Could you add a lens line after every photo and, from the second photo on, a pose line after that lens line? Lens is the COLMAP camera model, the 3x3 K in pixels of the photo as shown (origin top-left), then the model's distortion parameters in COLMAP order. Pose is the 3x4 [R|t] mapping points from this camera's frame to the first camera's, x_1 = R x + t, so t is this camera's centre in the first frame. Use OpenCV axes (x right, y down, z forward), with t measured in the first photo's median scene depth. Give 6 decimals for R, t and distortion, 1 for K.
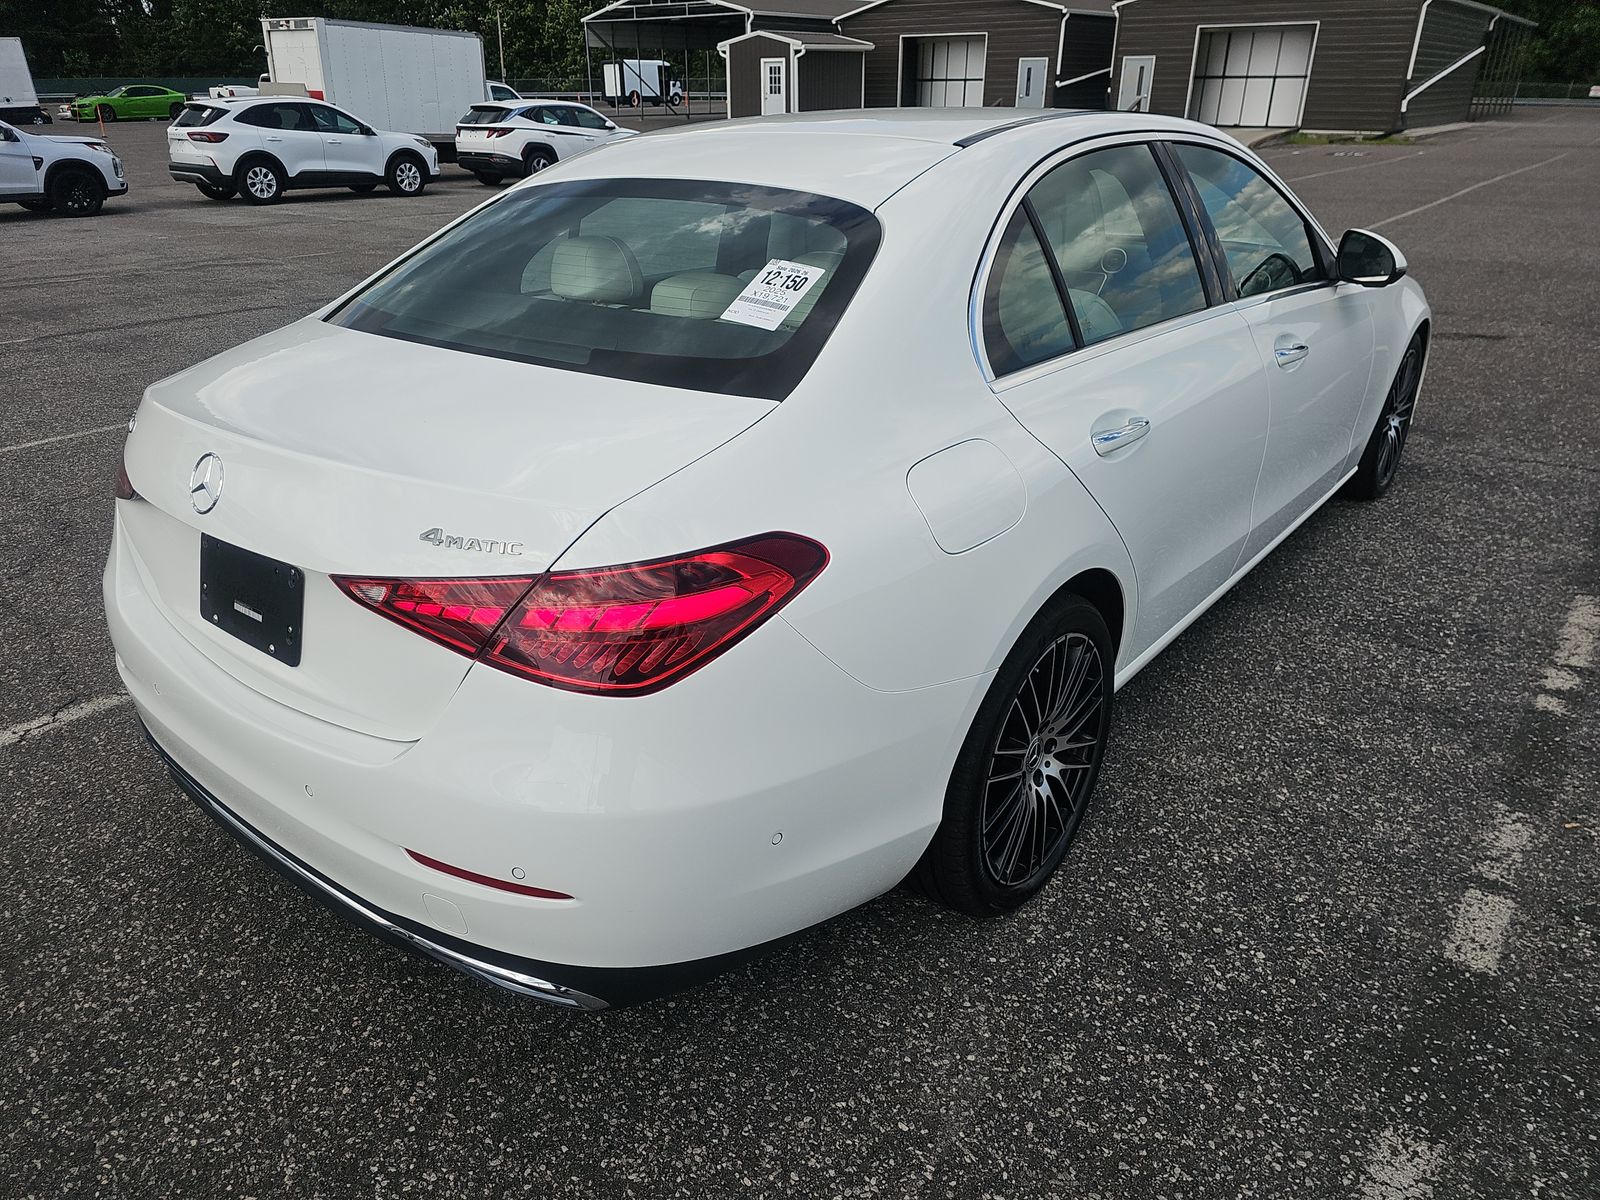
lens RADIAL K [[1038.3, 0, 785.7], [0, 1038.3, 601.6], [0, 0, 1]] dist [0.037231, -0.041079]
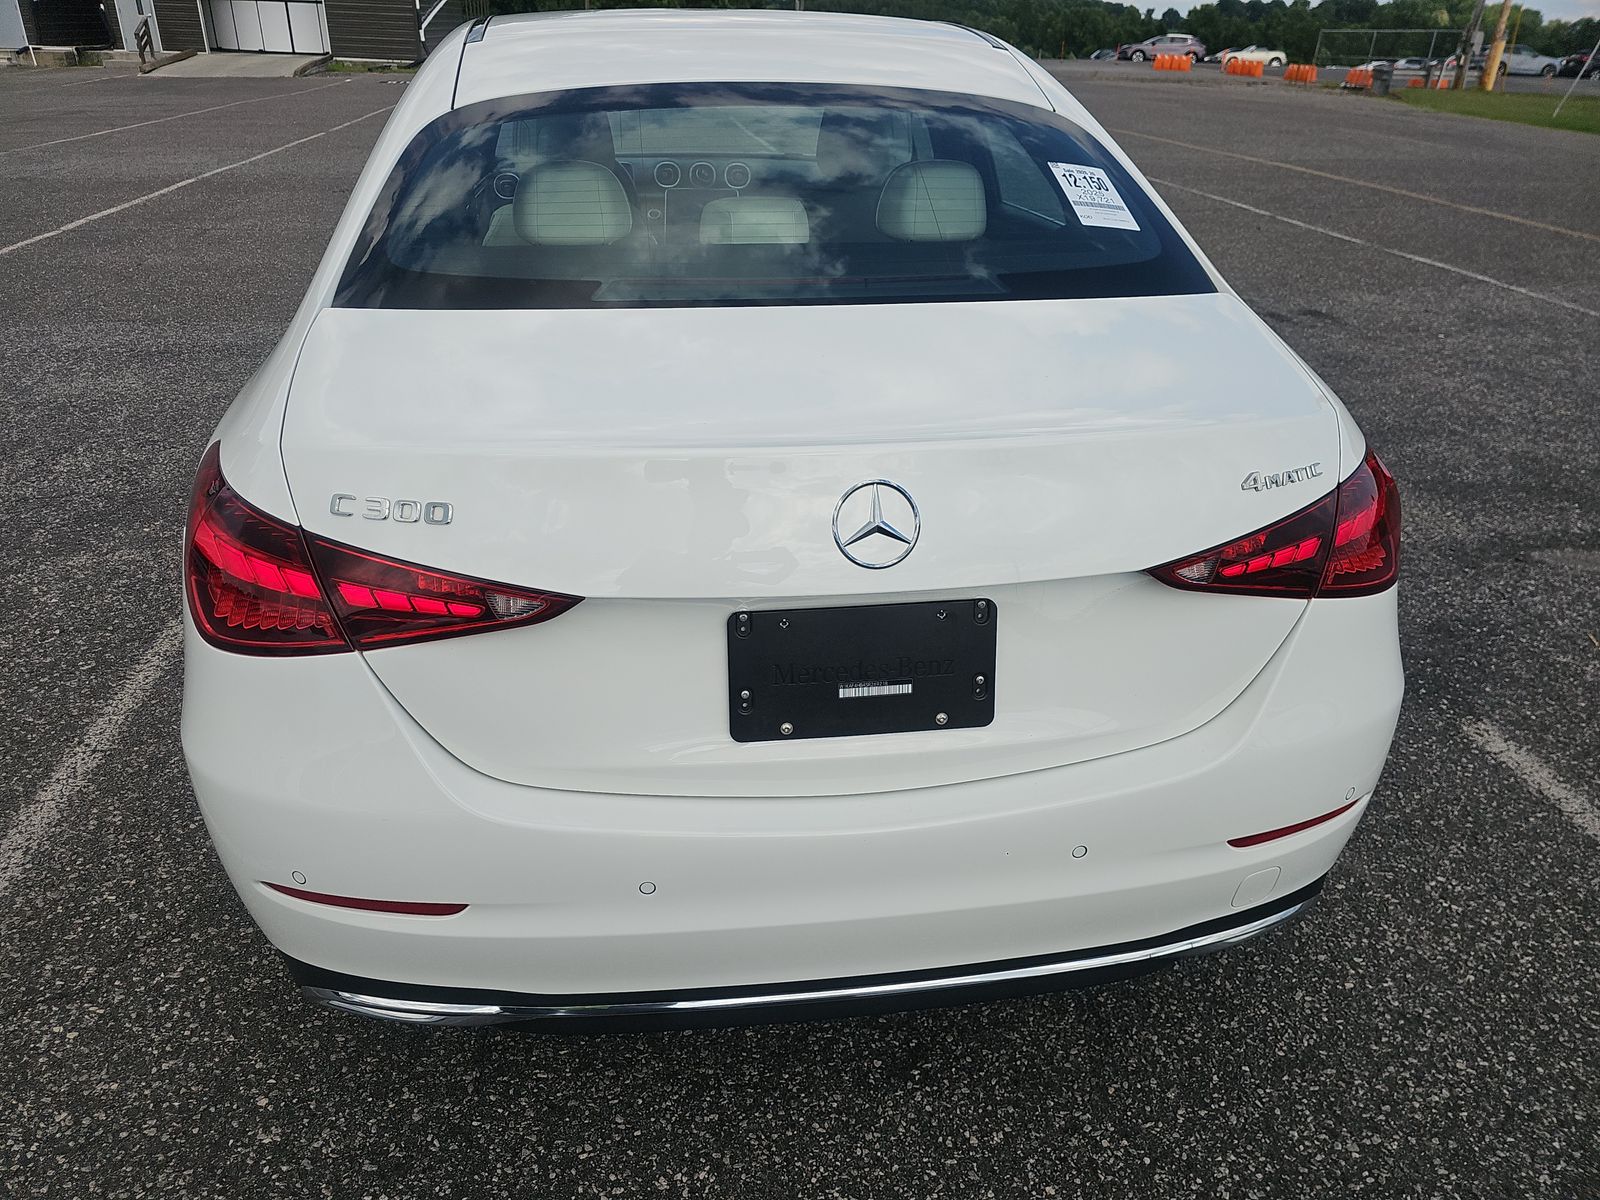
lens RADIAL K [[1038.3, 0, 788.3], [0, 1038.3, 596.3], [0, 0, 1]] dist [0.037231, -0.041079]
pose [[0.693010, -0.315363, 0.648292, -0.901900], [0.281024, 0.946284, 0.159913, -0.165539], [-0.663899, 0.071364, 0.744409, 0.453096]]
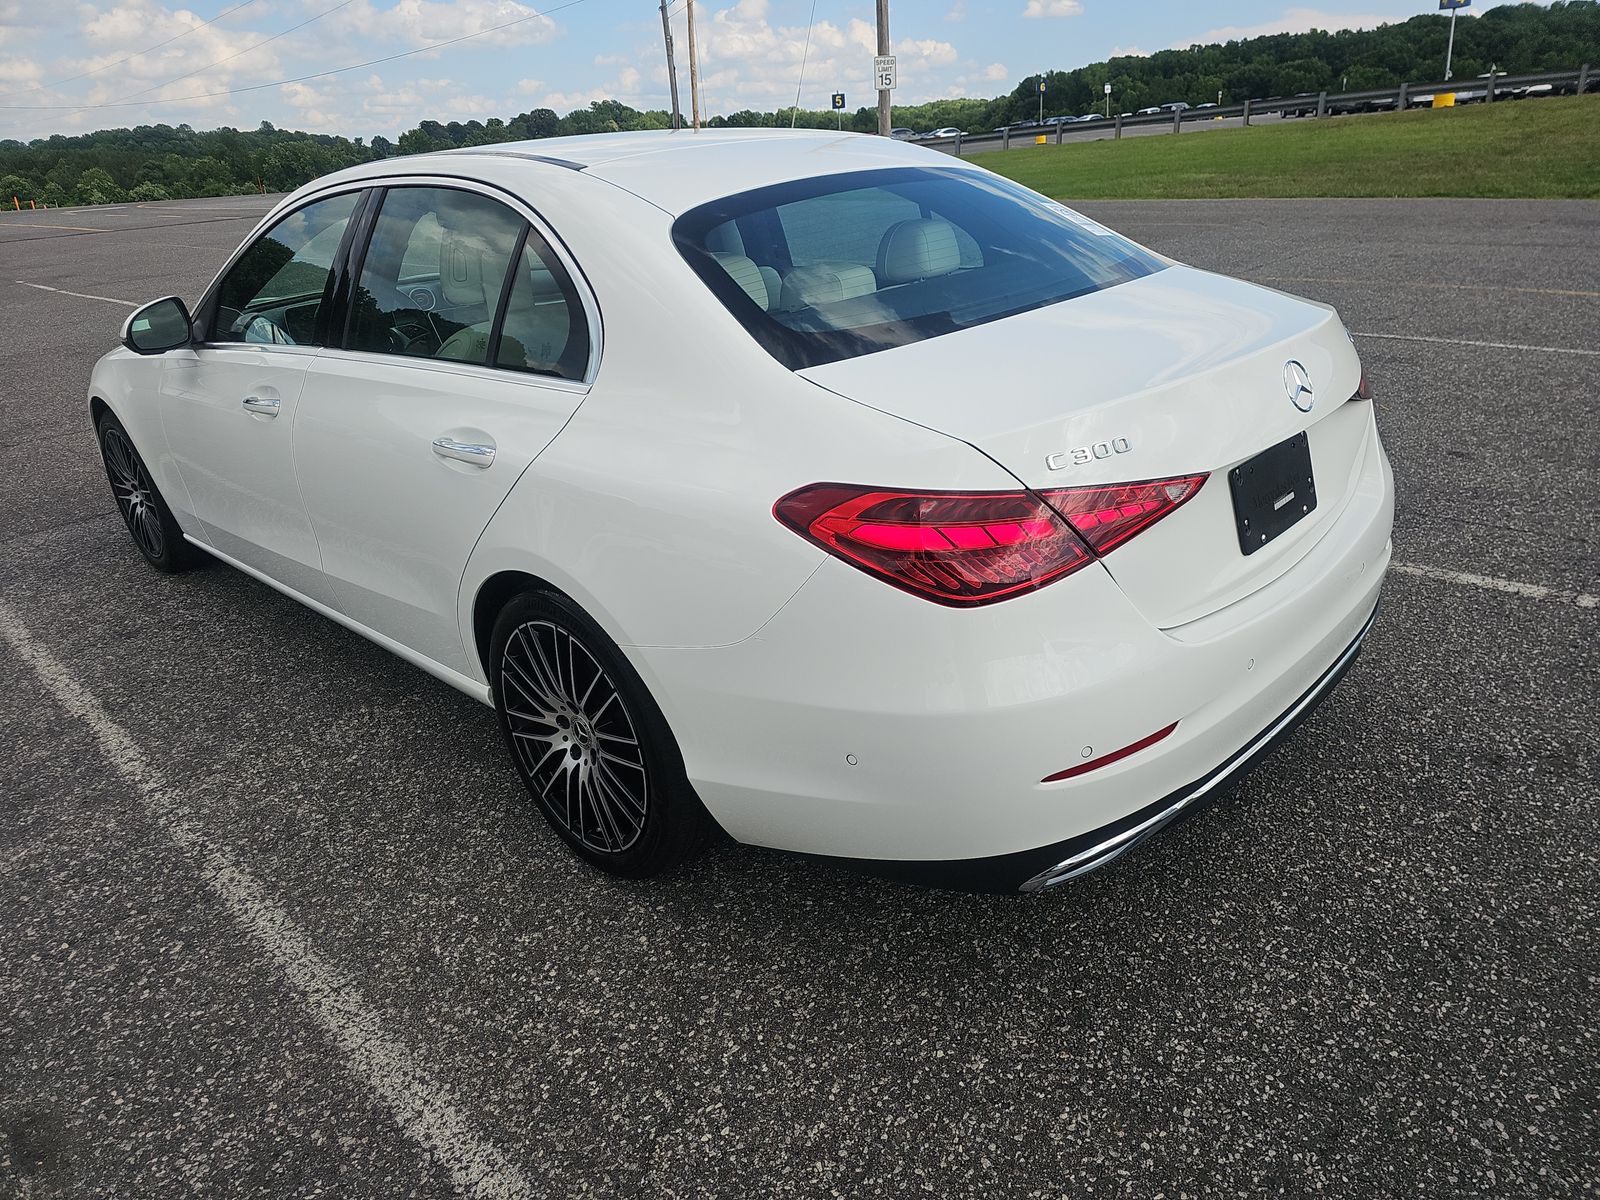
lens RADIAL K [[1038.3, 0, 799.5], [0, 1038.3, 593.7], [0, 0, 1]] dist [0.037231, -0.041079]
pose [[0.106072, -0.386573, 0.916139, -1.500875], [0.476535, 0.828405, 0.294379, -0.449815], [-0.872733, 0.405346, 0.272086, 1.083534]]
